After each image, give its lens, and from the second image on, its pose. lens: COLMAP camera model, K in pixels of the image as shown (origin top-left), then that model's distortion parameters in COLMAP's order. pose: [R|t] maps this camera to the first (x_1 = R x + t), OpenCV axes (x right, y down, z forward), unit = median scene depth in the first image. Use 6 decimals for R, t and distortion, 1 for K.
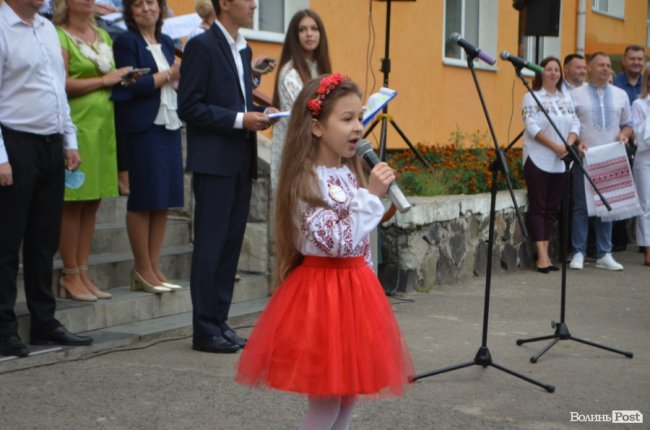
lens RADIAL K [[1611.6, 0, 325.0], [0, 1611.6, 215.0], [0, 0, 1]] dist [0.191953, 0.689875]
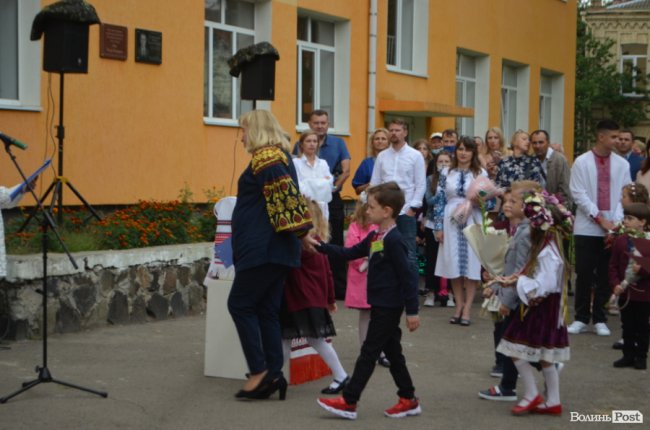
lens RADIAL K [[1611.6, 0, 325.0], [0, 1611.6, 215.0], [0, 0, 1]] dist [0.191953, 0.689875]
pose [[0.999664, -0.009105, -0.024256, 0.271163], [0.008480, 0.999633, -0.025729, -0.007150], [0.024481, 0.025514, 0.999375, -0.104262]]
